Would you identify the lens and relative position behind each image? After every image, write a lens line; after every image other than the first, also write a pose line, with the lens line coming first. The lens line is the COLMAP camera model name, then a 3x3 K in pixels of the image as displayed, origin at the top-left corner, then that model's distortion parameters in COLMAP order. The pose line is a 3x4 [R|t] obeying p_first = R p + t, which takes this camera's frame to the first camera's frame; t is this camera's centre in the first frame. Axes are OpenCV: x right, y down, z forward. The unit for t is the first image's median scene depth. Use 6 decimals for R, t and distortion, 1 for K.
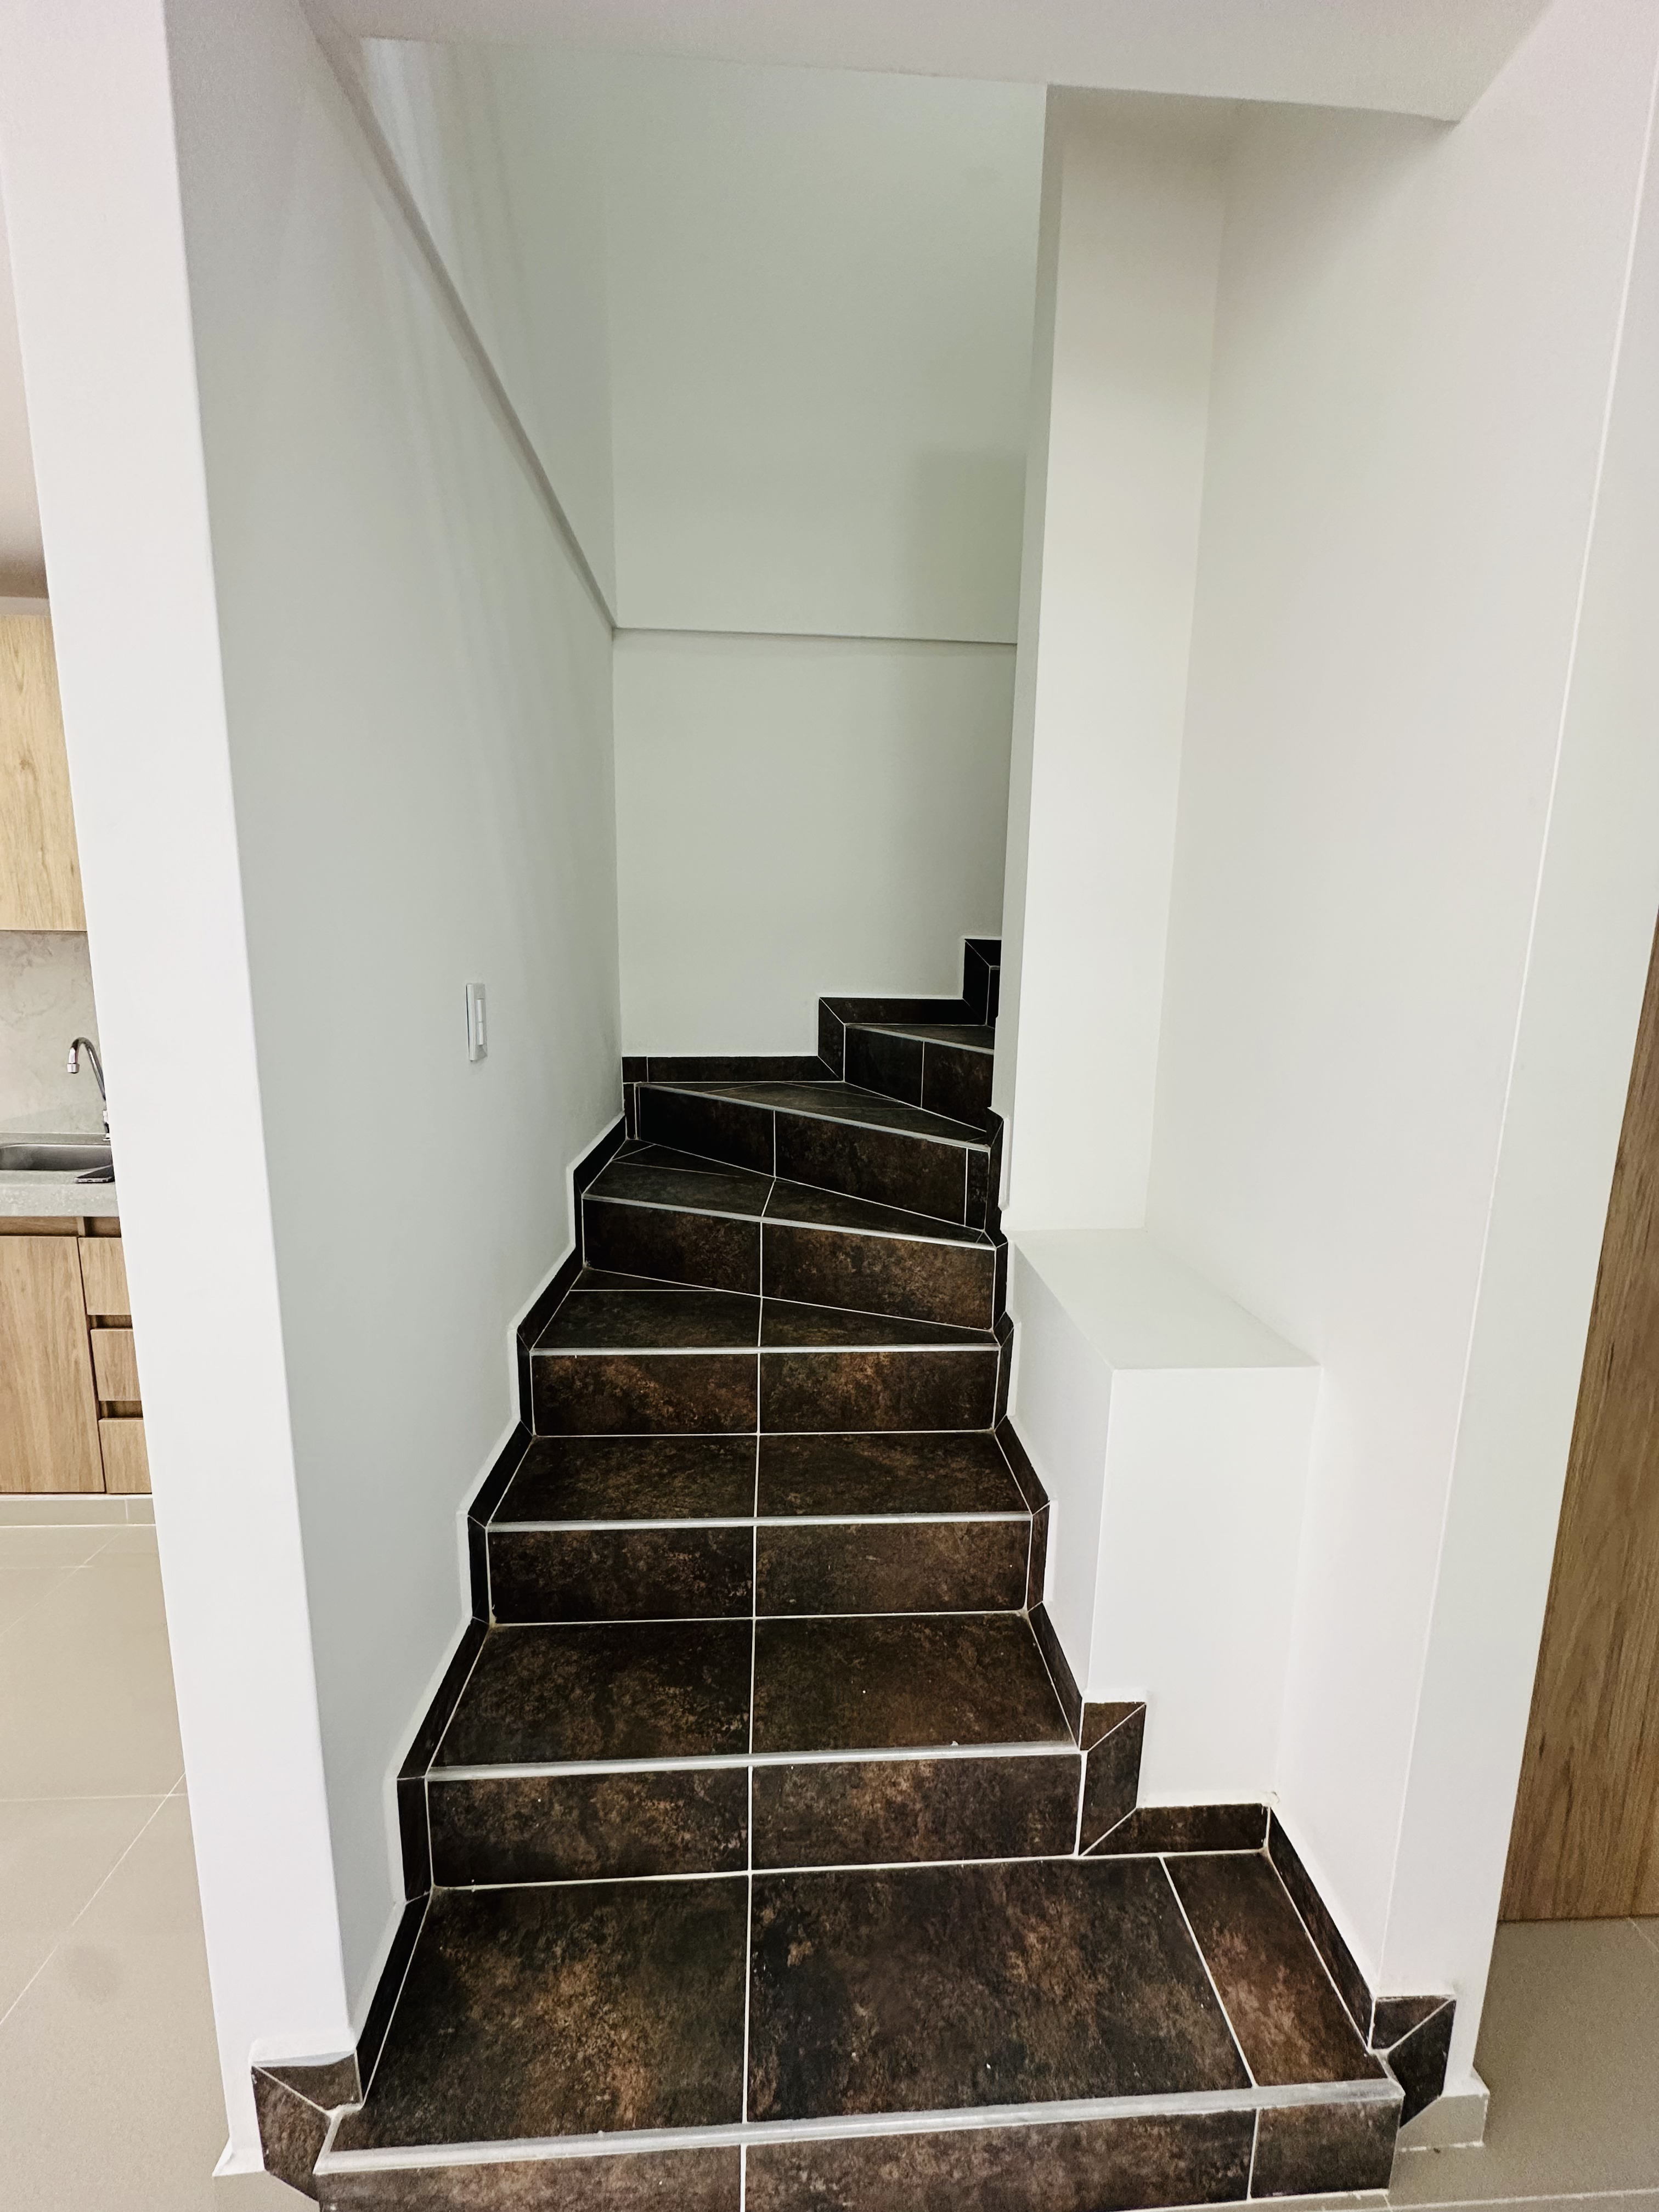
lens RADIAL K [[879.5, 0, 834.4], [0, 879.5, 1100.6], [0, 0, 1]] dist [-0.000967, 0.000235]
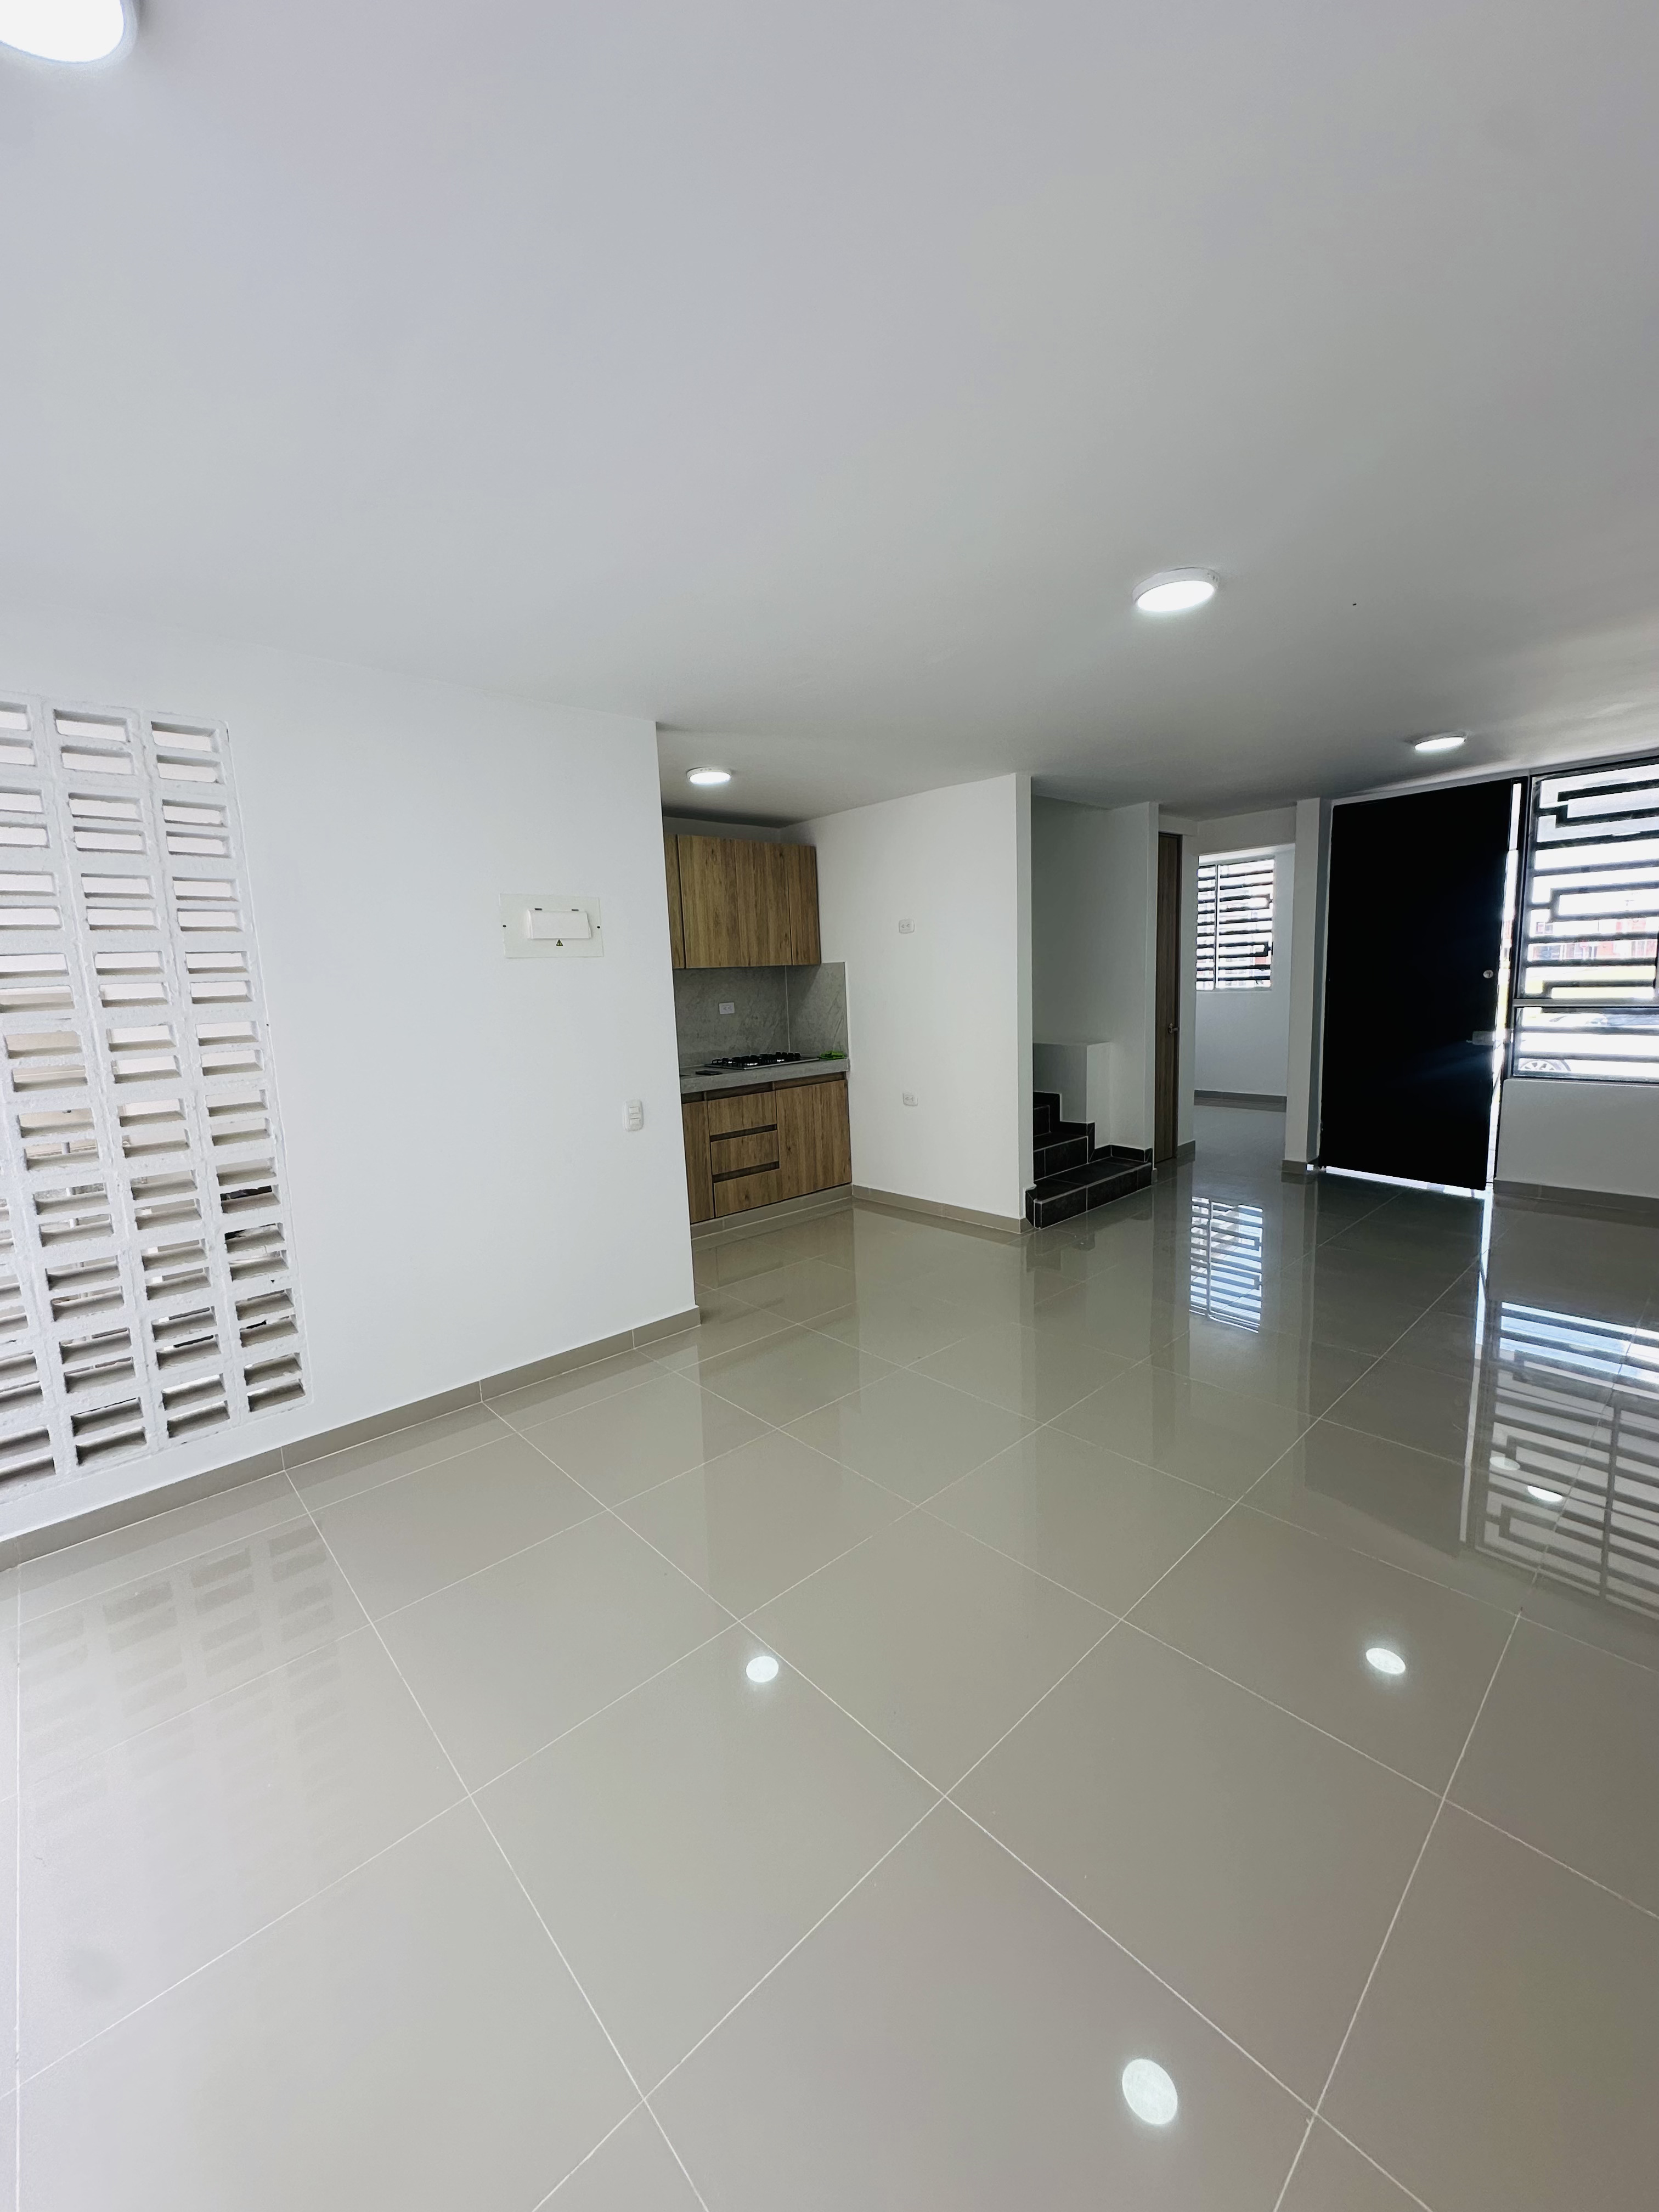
lens RADIAL K [[879.5, 0, 834.4], [0, 879.5, 1100.6], [0, 0, 1]] dist [-0.000967, 0.000235]
pose [[0.765970, -0.135975, 0.628331, -2.114433], [0.153231, 0.987822, 0.026974, 0.148009], [-0.624347, 0.075618, 0.777478, -1.018338]]
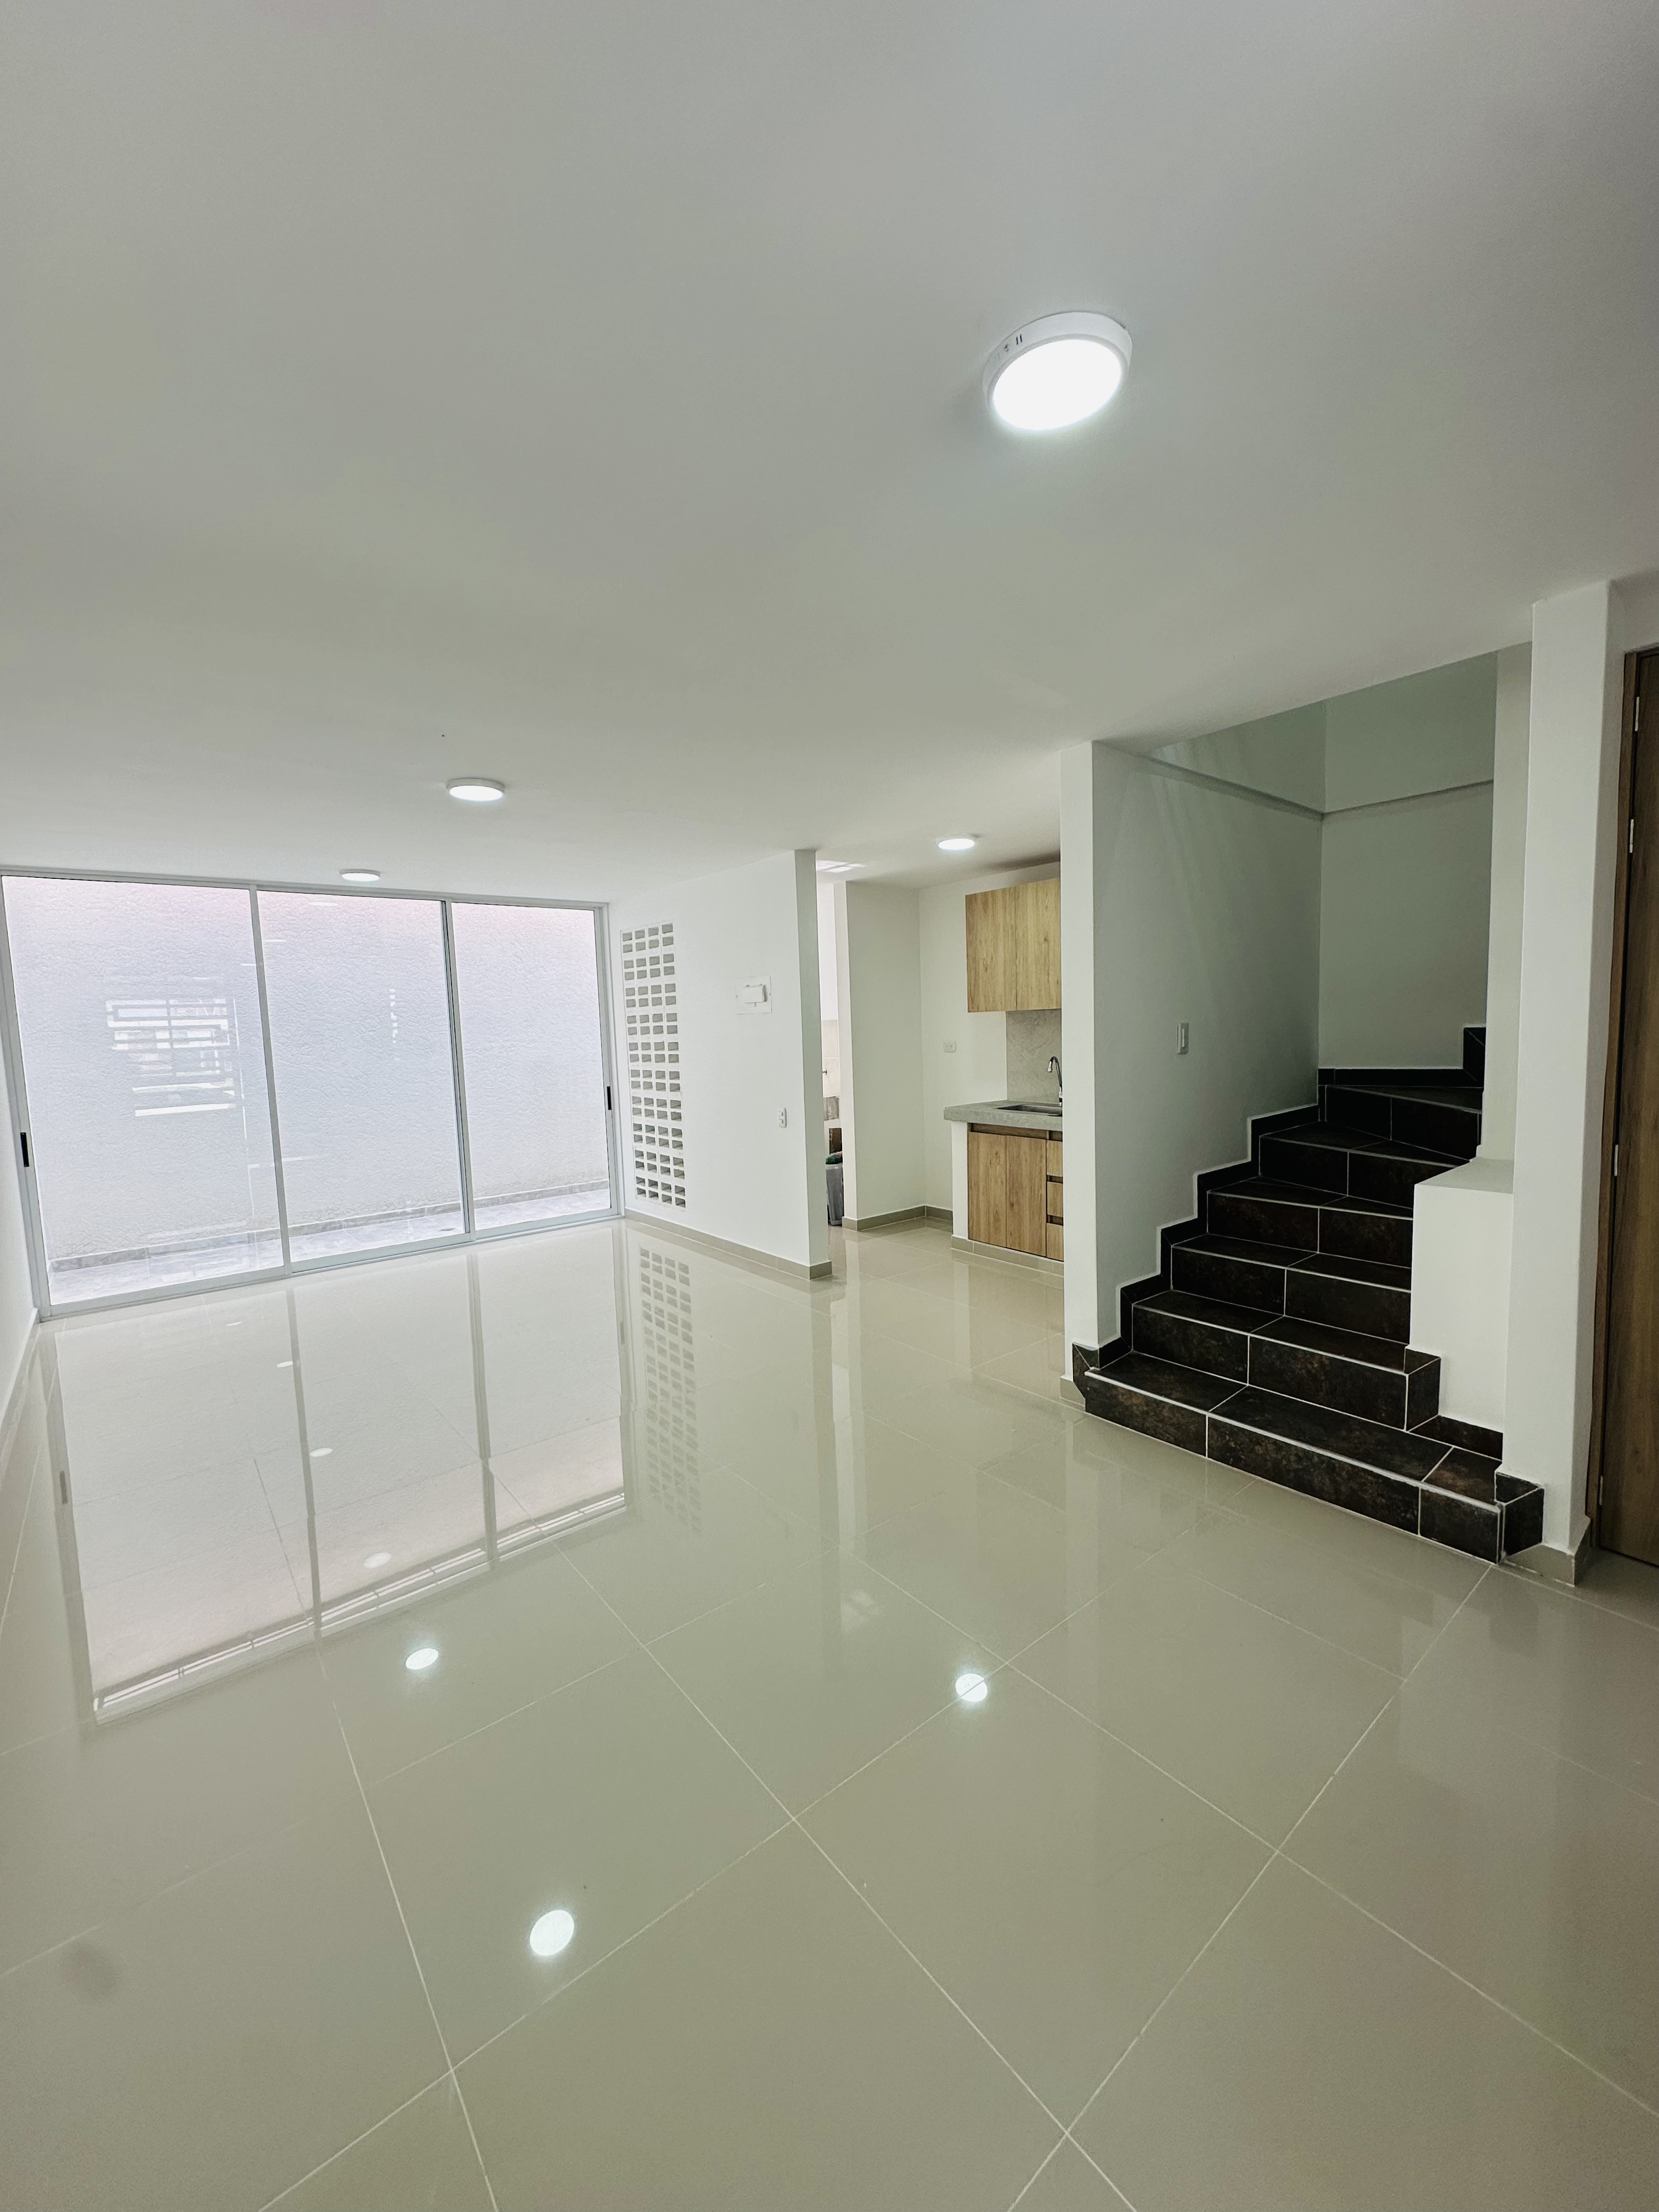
lens RADIAL K [[879.5, 0, 834.4], [0, 879.5, 1100.6], [0, 0, 1]] dist [-0.000967, 0.000235]
pose [[0.584145, 0.033929, -0.810940, 0.709168], [-0.089143, 0.995764, -0.022550, 0.159059], [0.806739, 0.085463, 0.584695, -0.839251]]
